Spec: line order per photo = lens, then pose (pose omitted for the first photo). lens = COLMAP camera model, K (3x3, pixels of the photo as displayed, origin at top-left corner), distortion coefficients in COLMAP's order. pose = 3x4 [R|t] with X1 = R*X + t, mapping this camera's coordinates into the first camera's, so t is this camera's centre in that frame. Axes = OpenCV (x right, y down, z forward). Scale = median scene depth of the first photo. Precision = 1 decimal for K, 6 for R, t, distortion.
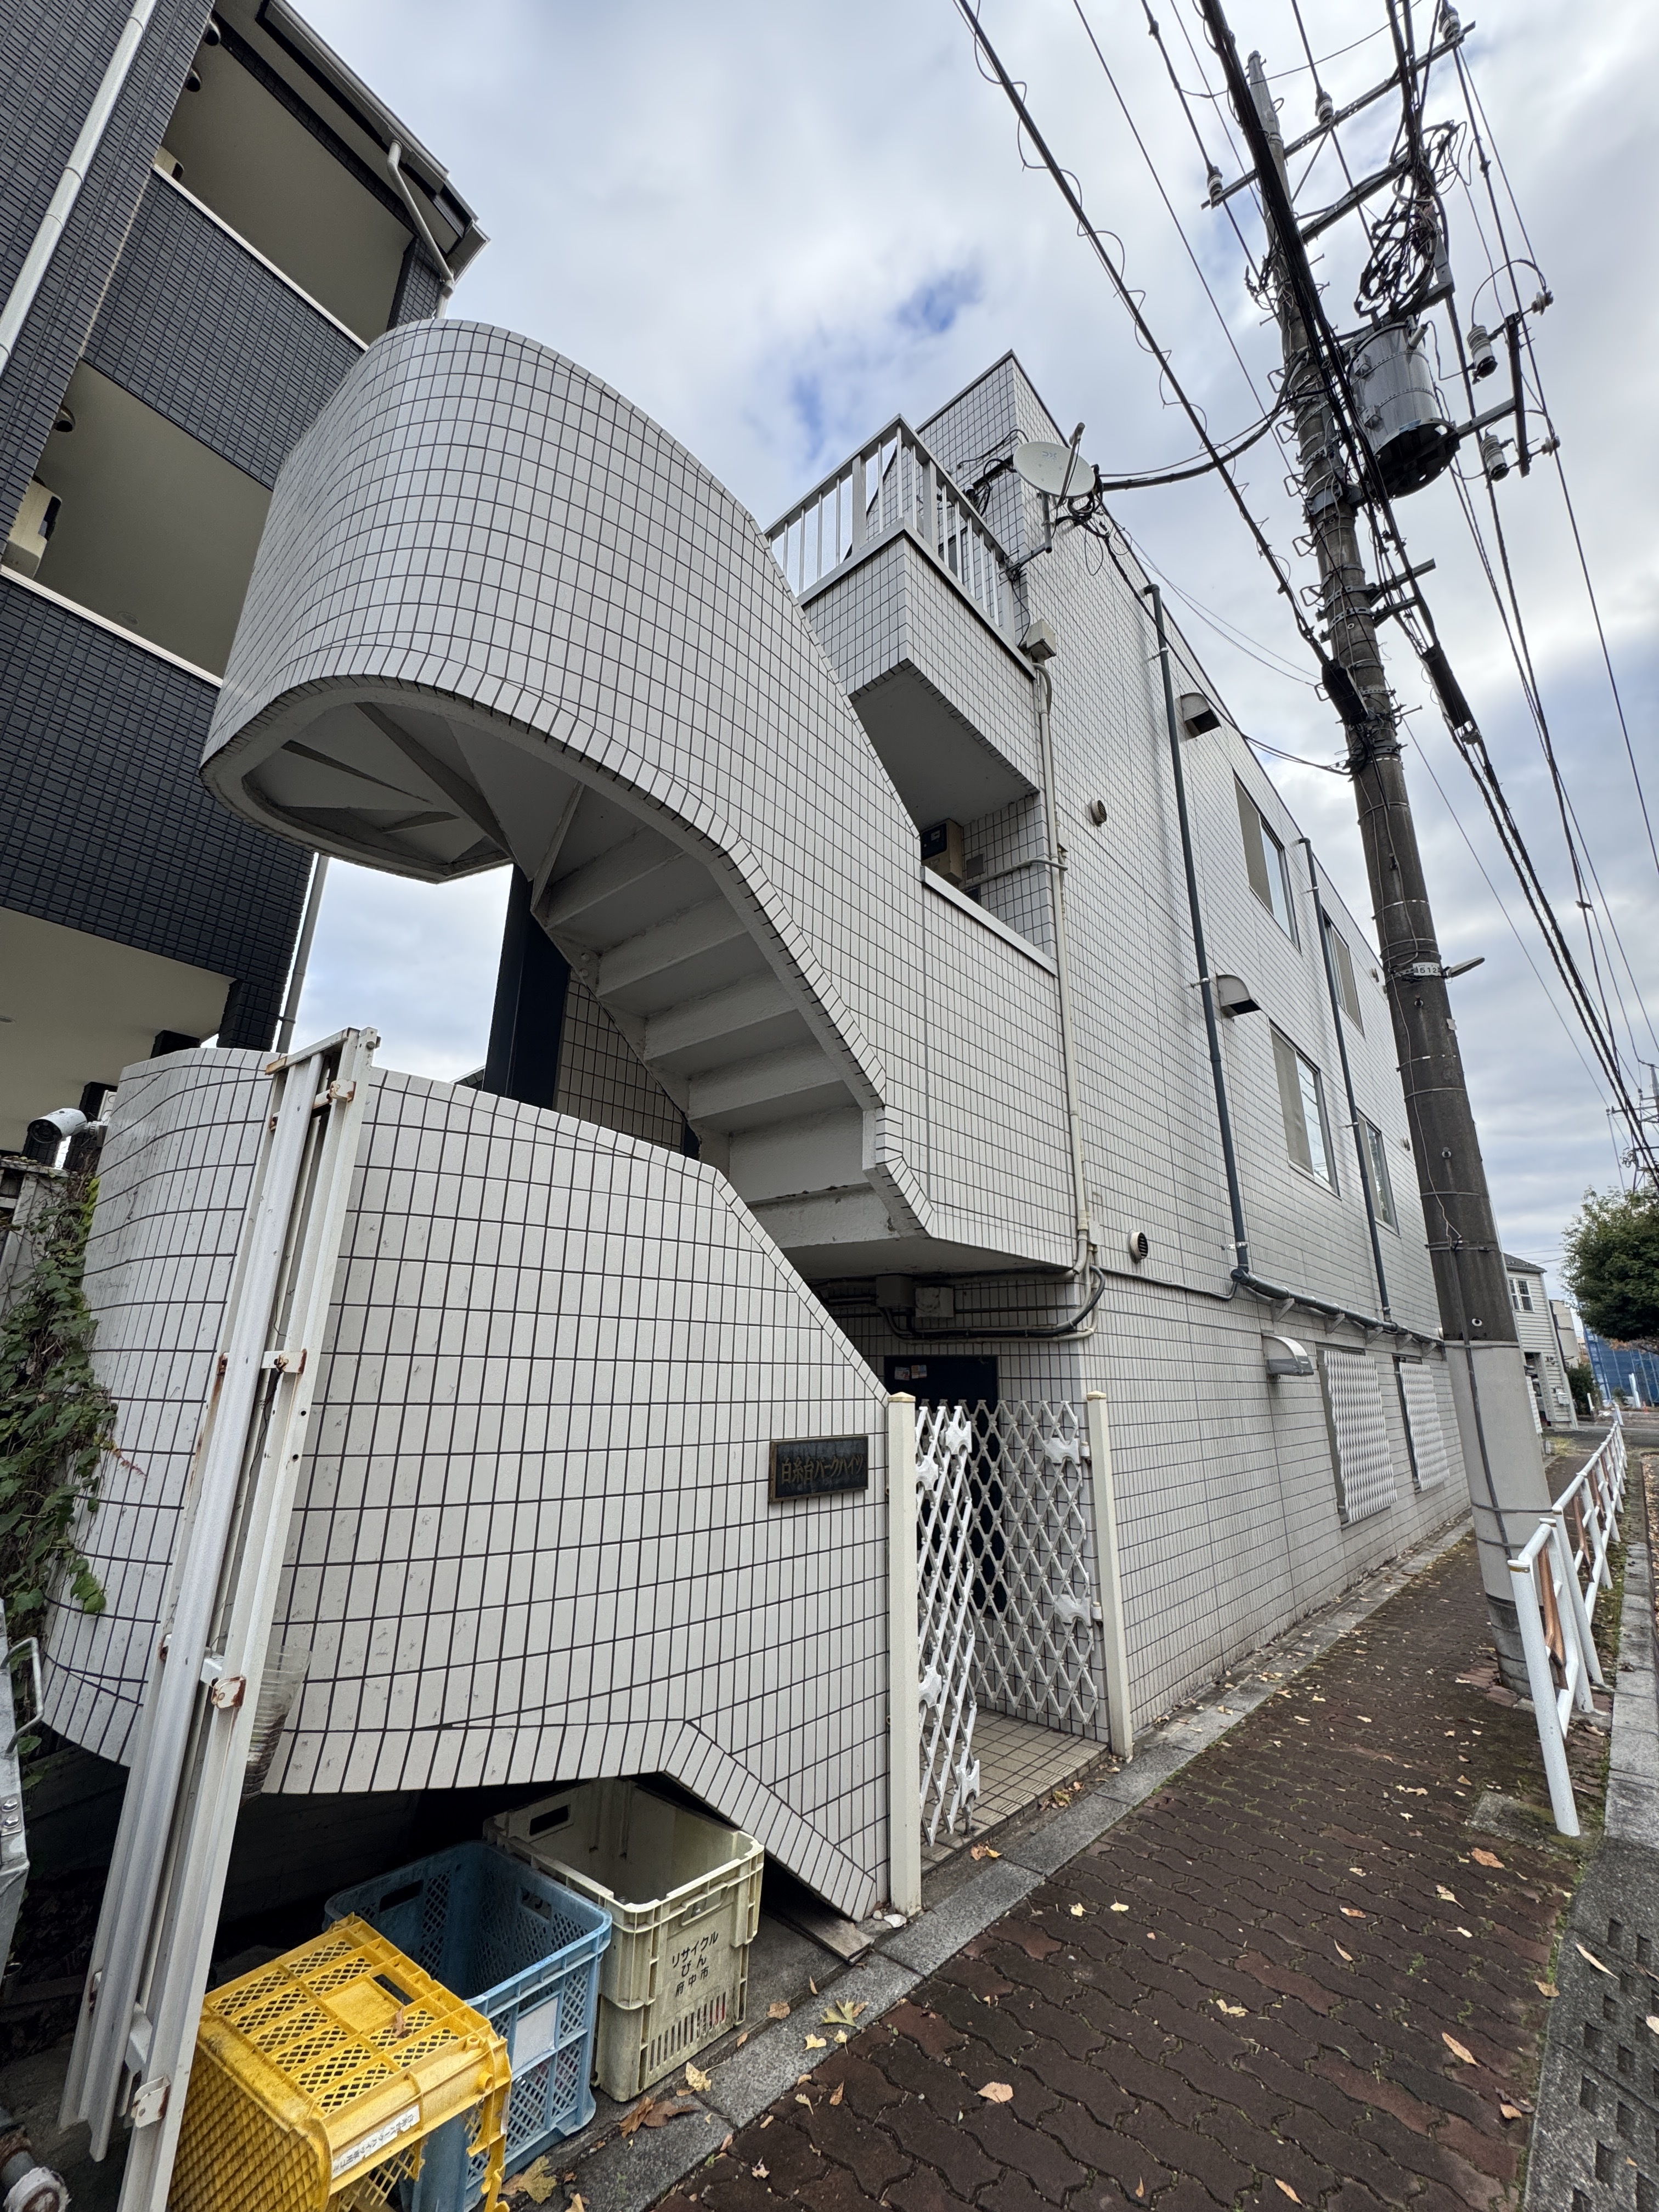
lens RADIAL K [[881.6, 0, 831.0], [0, 881.6, 1102.4], [0, 0, 1]] dist [-0.002701, 0.000119]
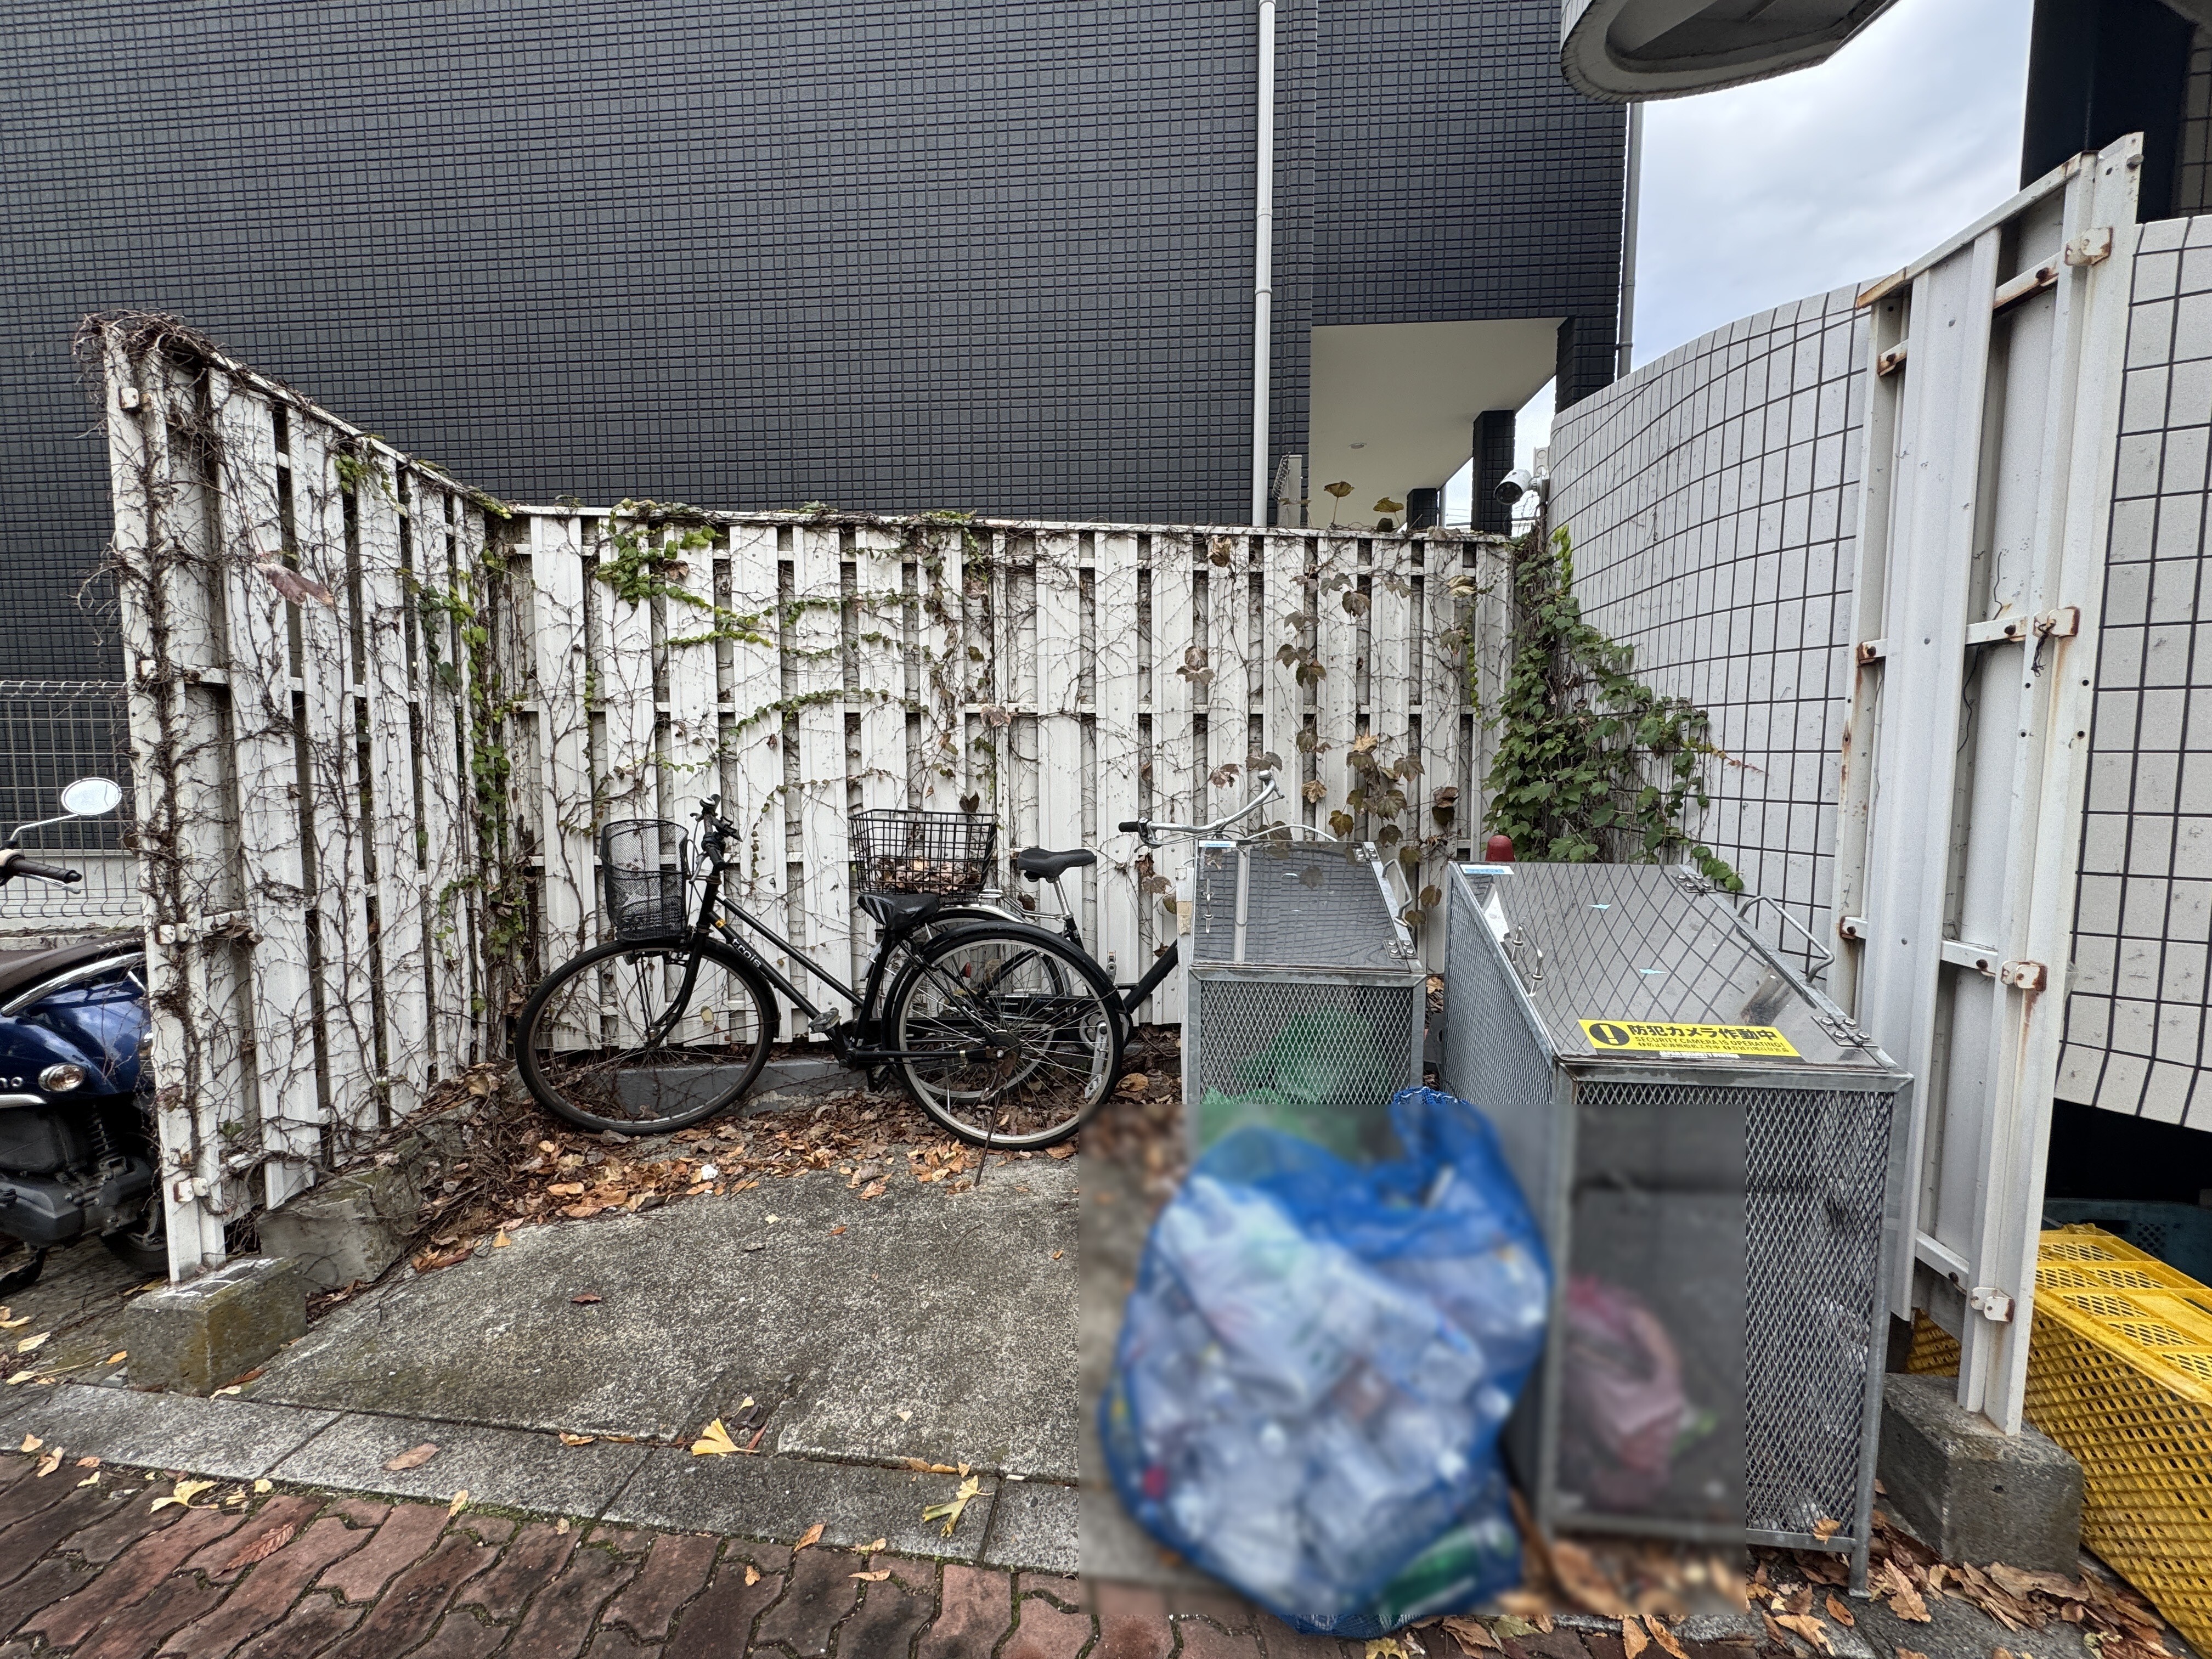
lens RADIAL K [[881.6, 0, 1101.0], [0, 881.6, 828.1], [0, 0, 1]] dist [-0.002701, 0.000119]
pose [[0.559497, 0.056219, -0.826923, -0.202777], [0.255030, 0.937616, 0.236298, 0.028025], [0.788621, -0.343098, 0.510256, -0.074530]]
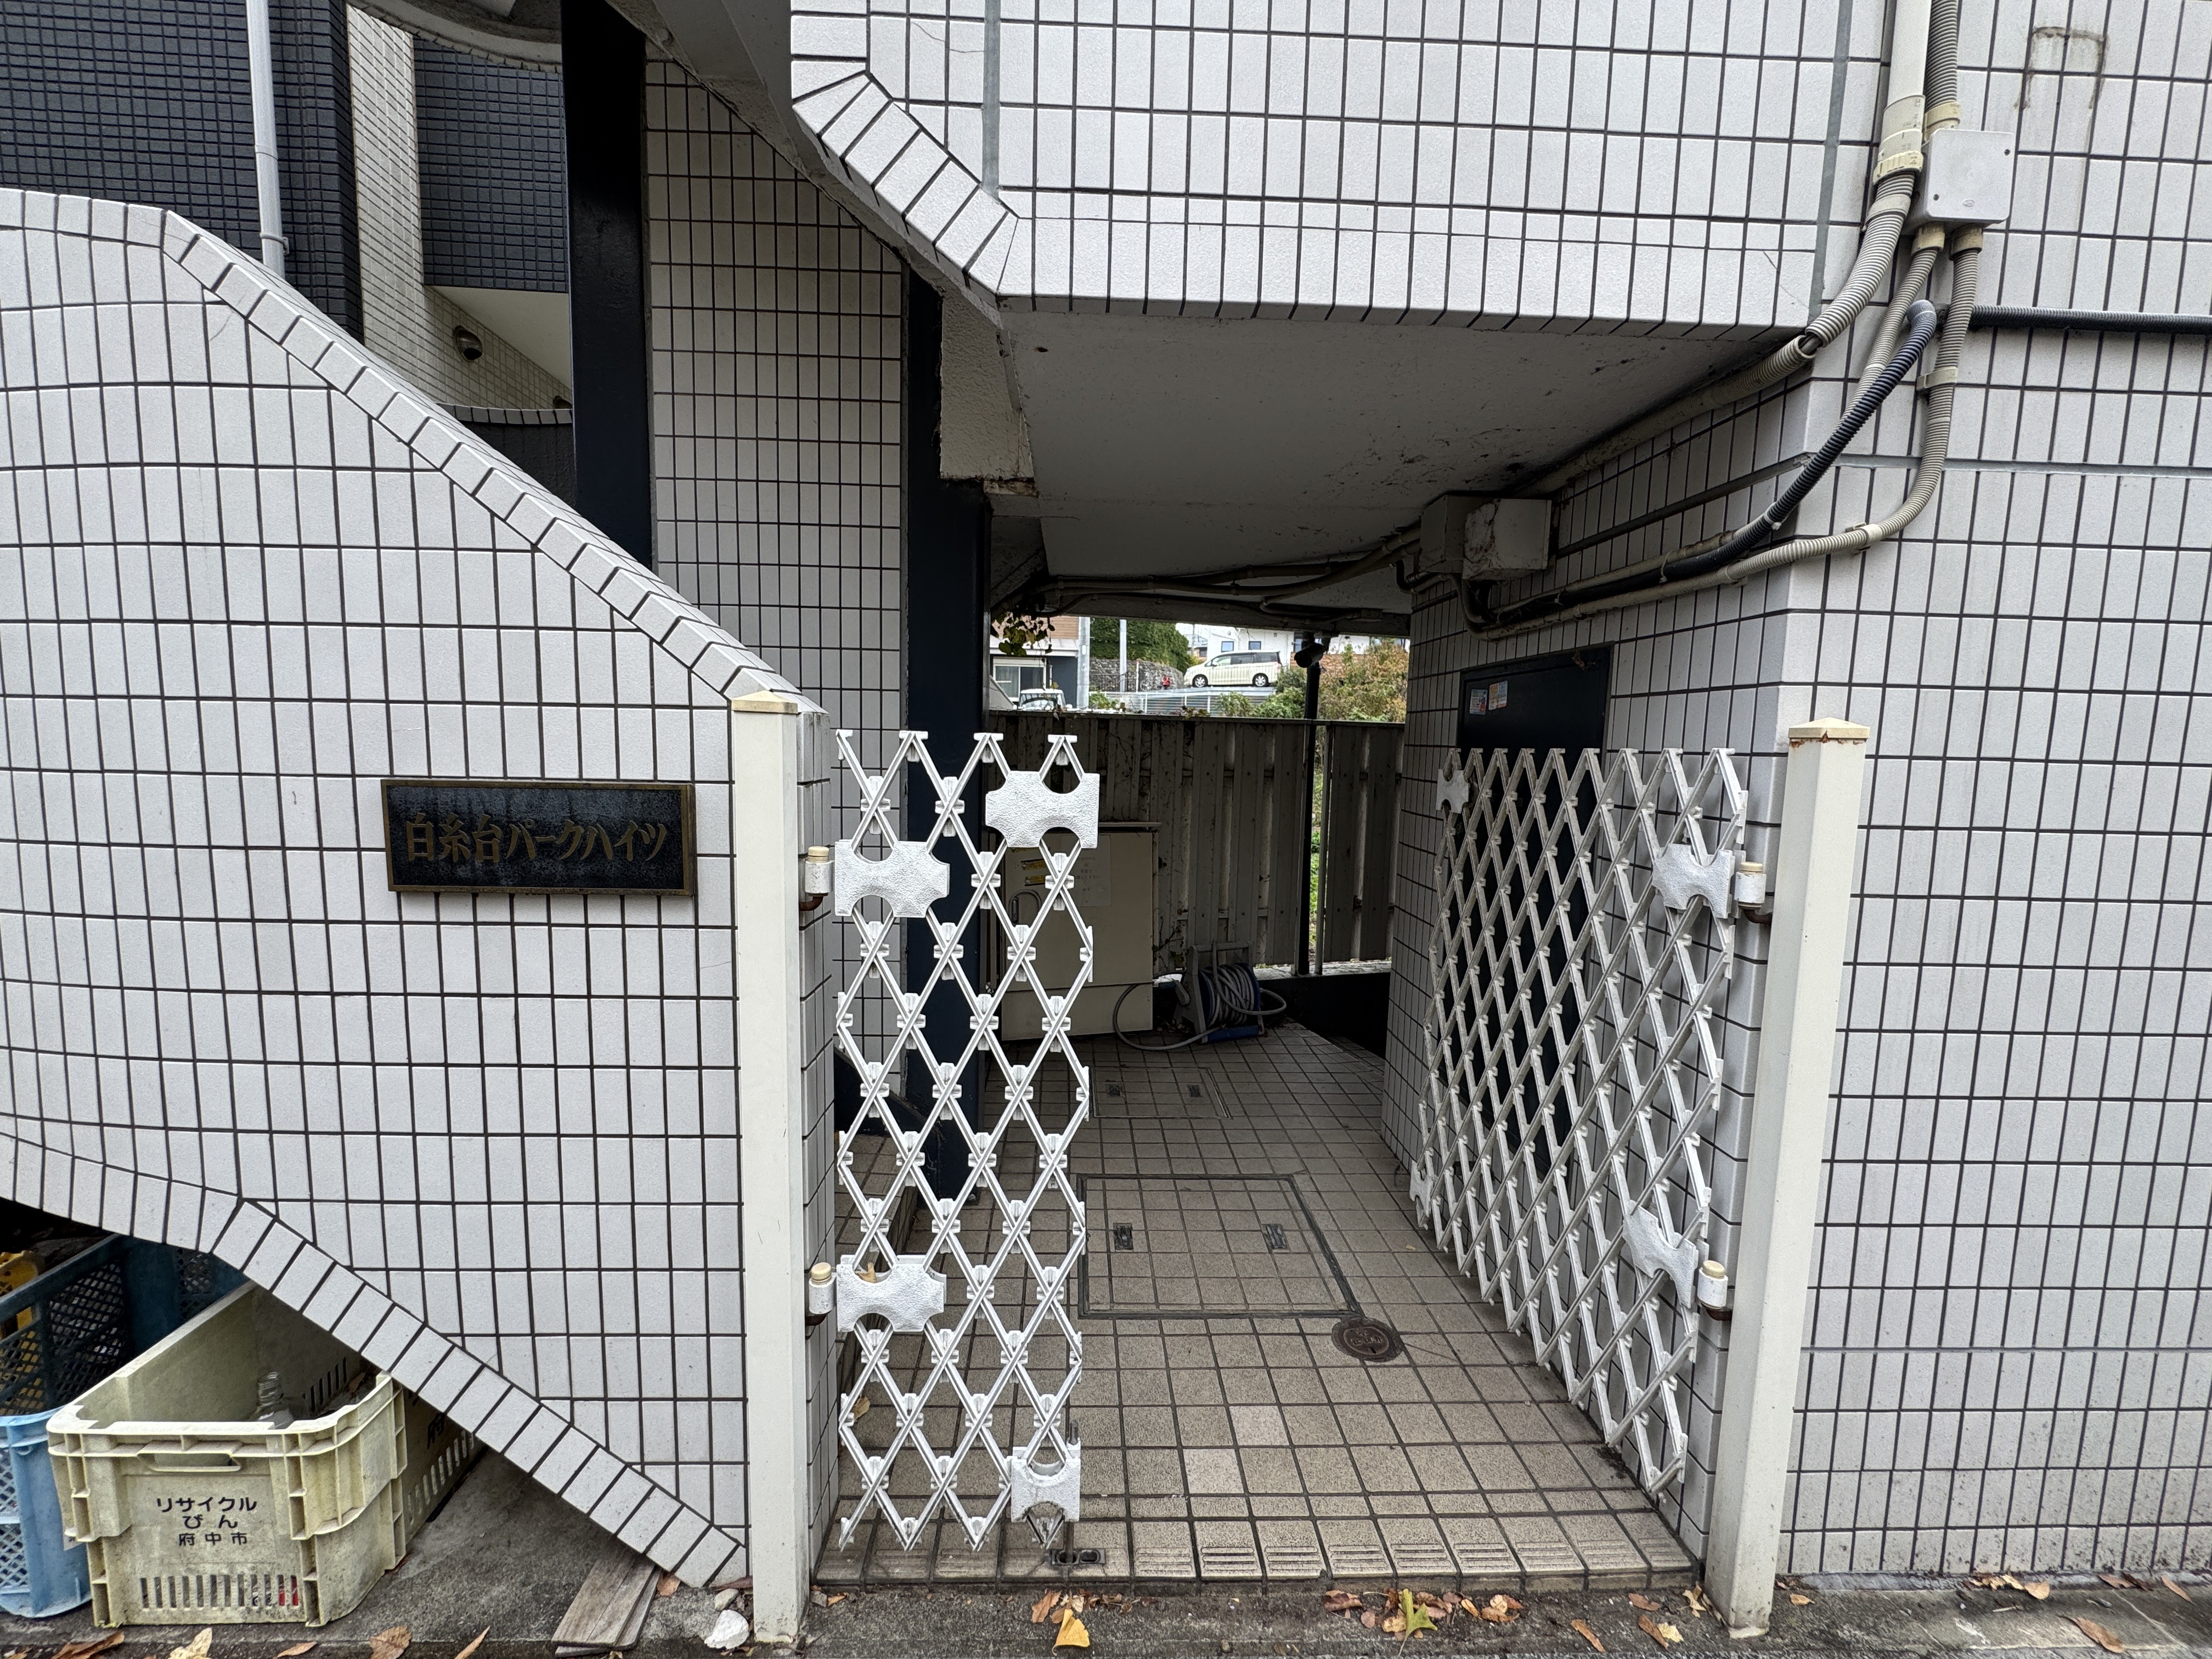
lens RADIAL K [[881.6, 0, 1103.6], [0, 881.6, 831.4], [0, 0, 1]] dist [-0.002701, 0.000119]
pose [[0.678773, 0.076530, -0.730350, 0.419932], [0.205096, 0.935222, 0.288610, 0.260090], [0.705126, -0.345692, 0.619107, 0.714524]]
